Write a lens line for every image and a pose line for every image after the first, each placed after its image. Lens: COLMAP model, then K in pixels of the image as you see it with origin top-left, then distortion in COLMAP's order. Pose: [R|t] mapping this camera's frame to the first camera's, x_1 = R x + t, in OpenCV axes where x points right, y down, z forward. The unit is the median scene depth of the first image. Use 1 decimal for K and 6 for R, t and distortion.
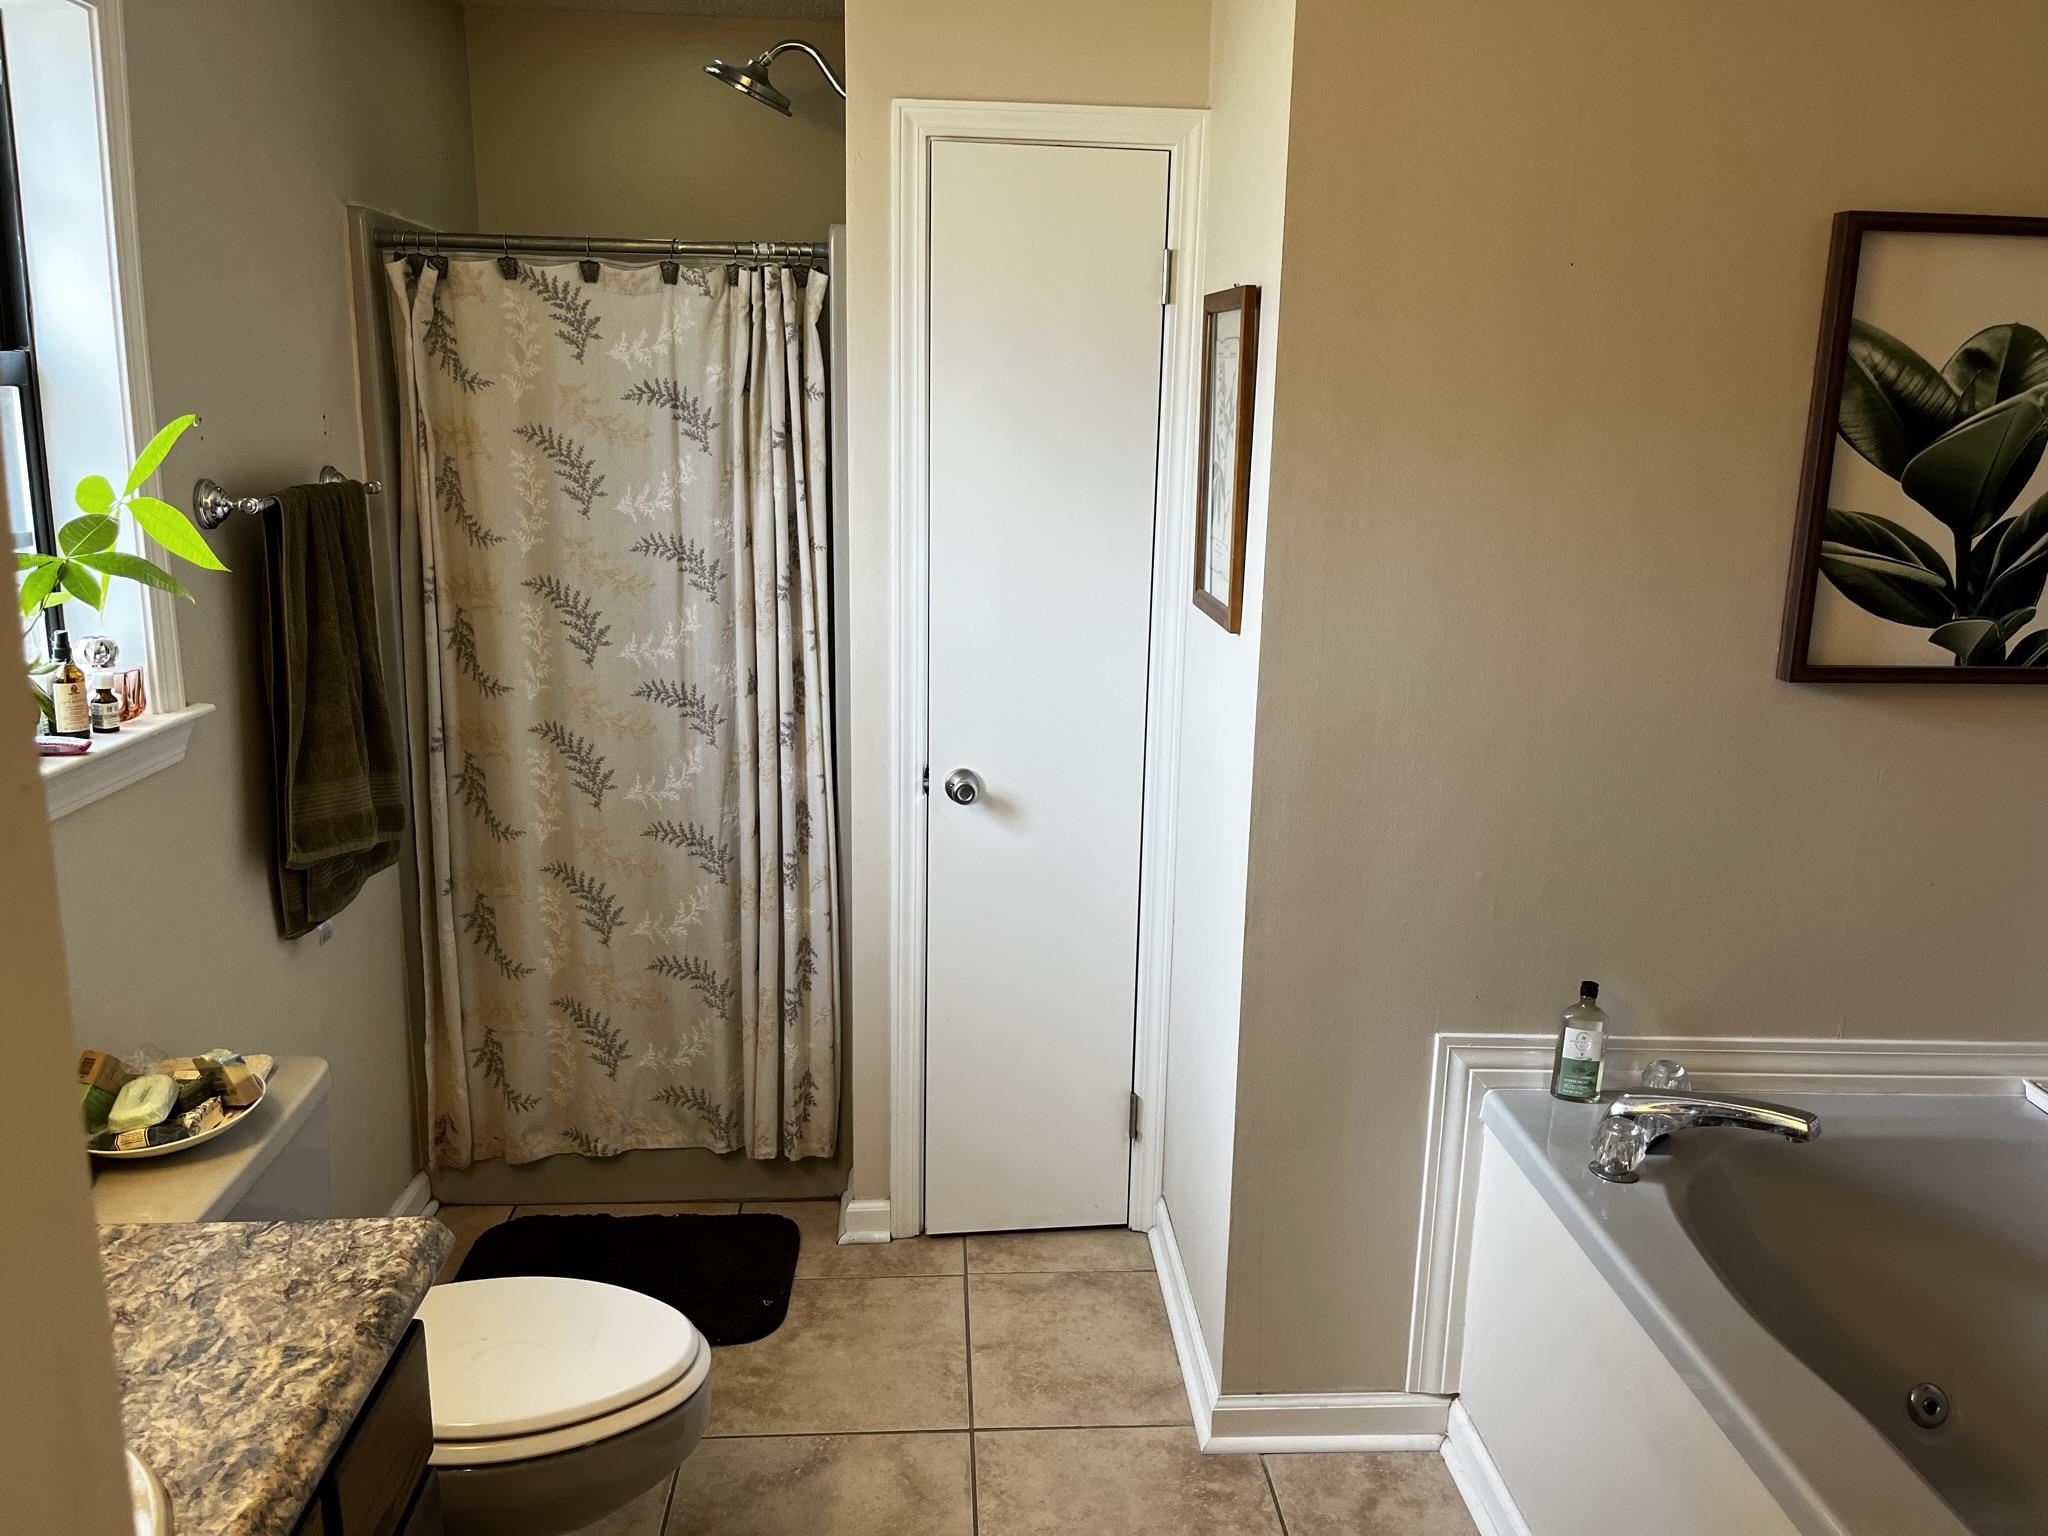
lens RADIAL K [[1561.6, 0, 1014.7], [0, 1561.6, 766.4], [0, 0, 1]] dist [0.065541, -0.105704]
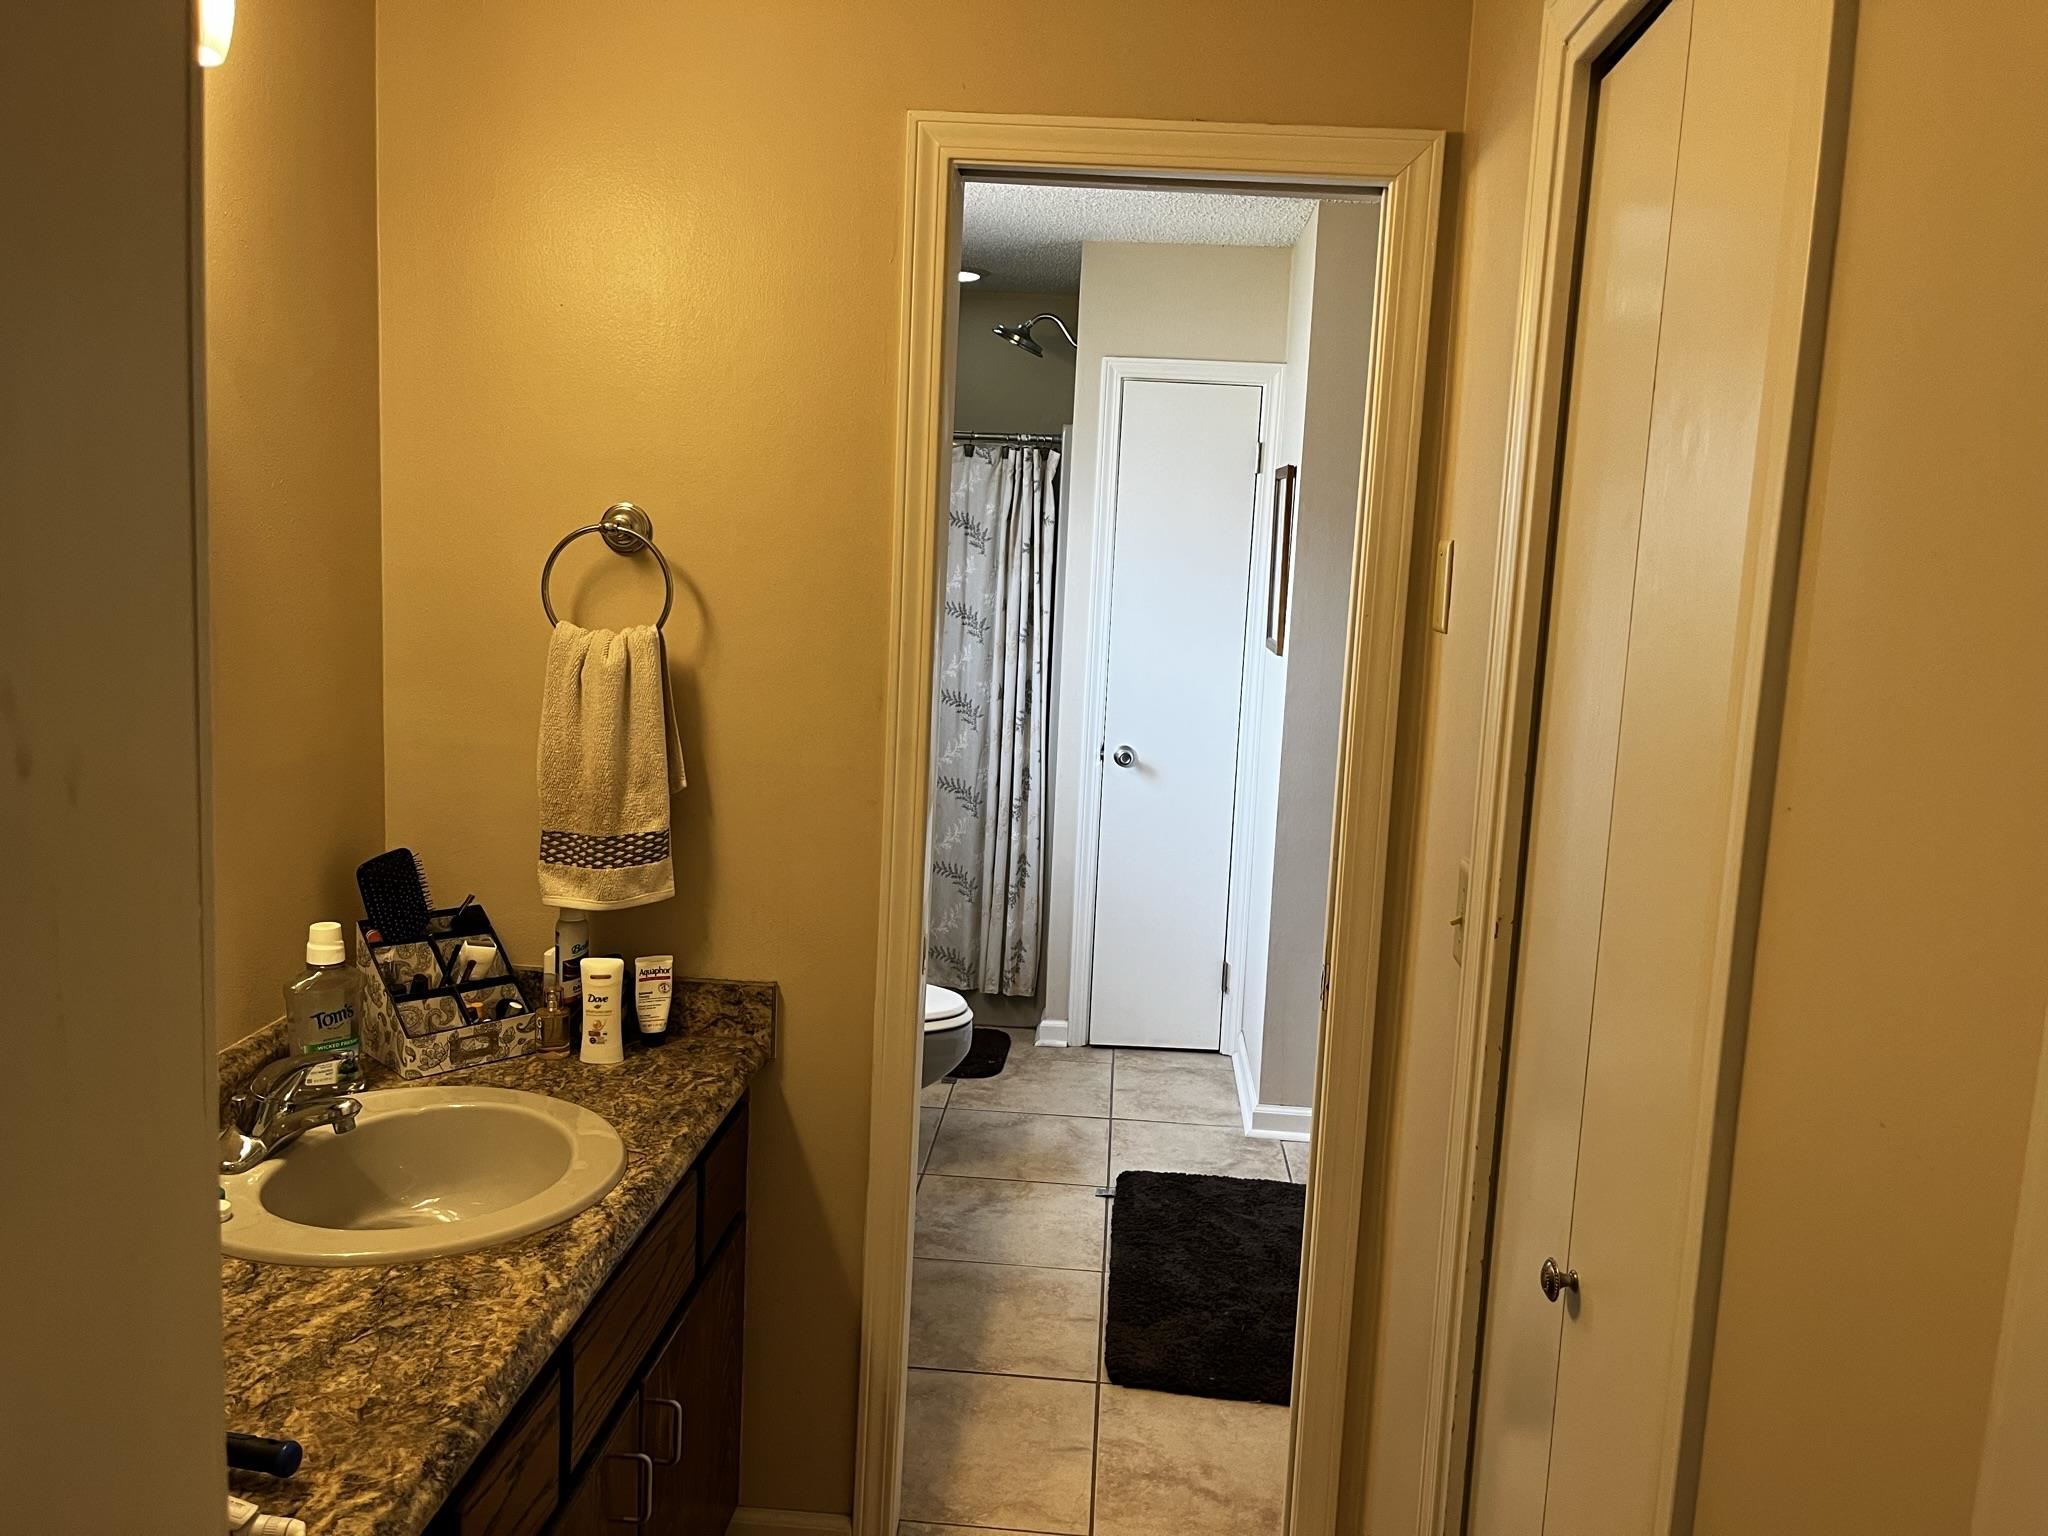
lens RADIAL K [[1561.6, 0, 1014.7], [0, 1561.6, 766.4], [0, 0, 1]] dist [0.065541, -0.105704]
pose [[0.991485, 0.043525, -0.122732, 0.052226], [-0.055294, 0.994018, -0.094180, 0.178433], [0.117899, 0.100165, 0.987961, -0.618582]]
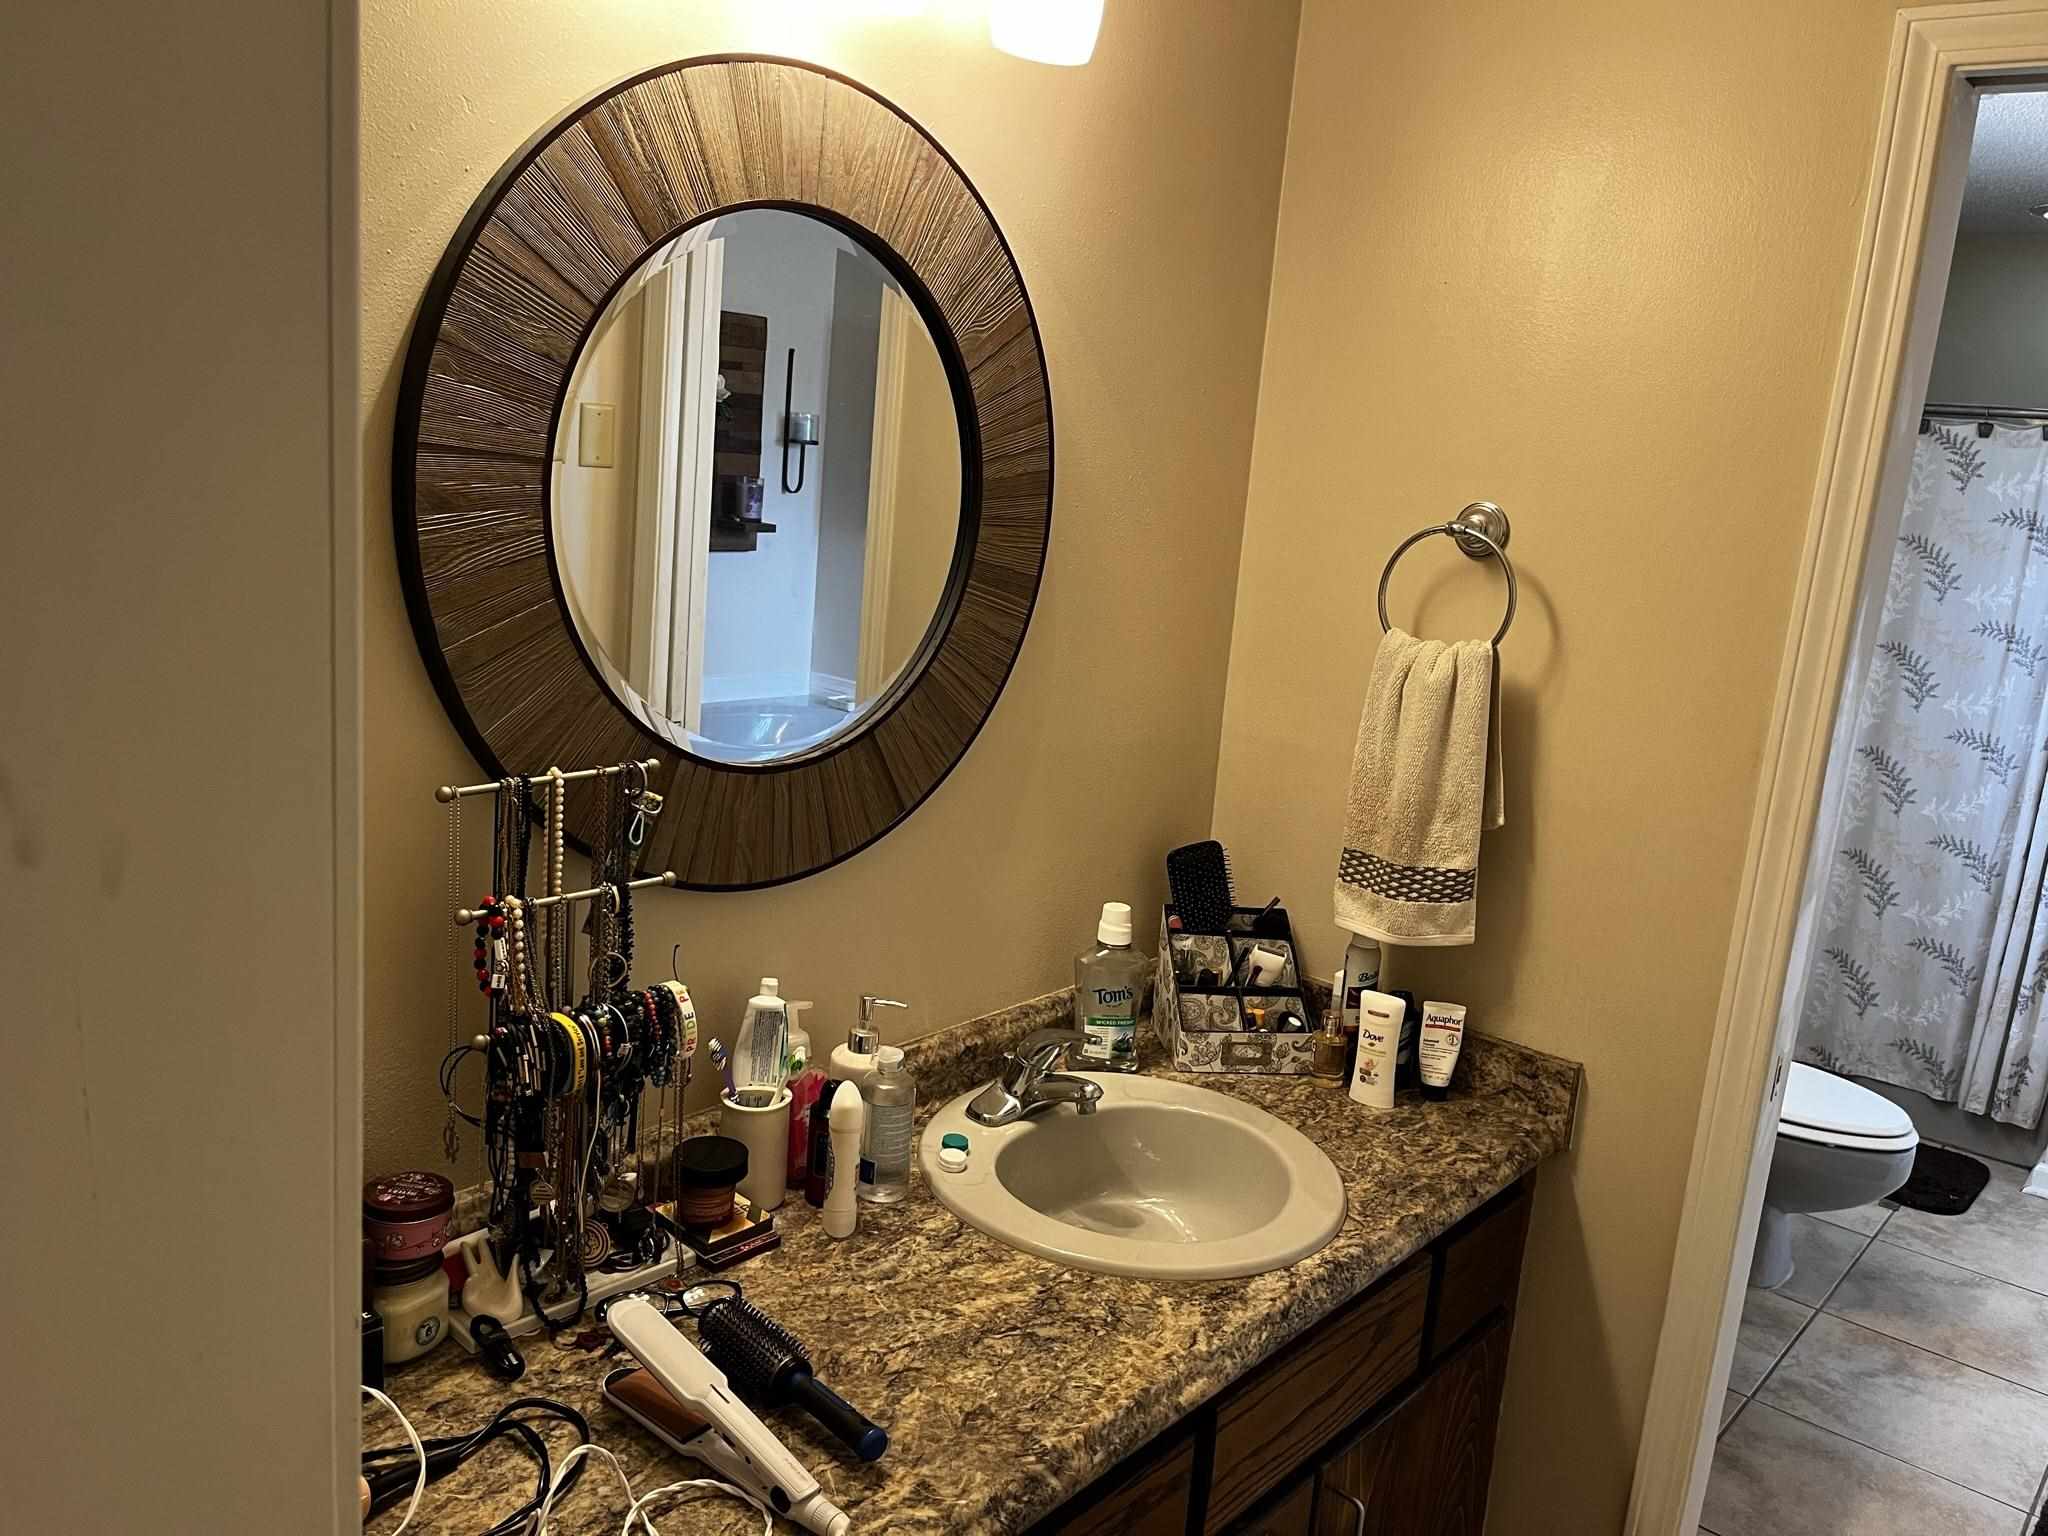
lens RADIAL K [[1561.6, 0, 1014.7], [0, 1561.6, 766.4], [0, 0, 1]] dist [0.065541, -0.105704]
pose [[0.717133, 0.176288, -0.674272, 0.101349], [-0.224358, 0.974373, 0.016130, 0.137442], [0.659836, 0.139711, 0.738307, -0.526949]]
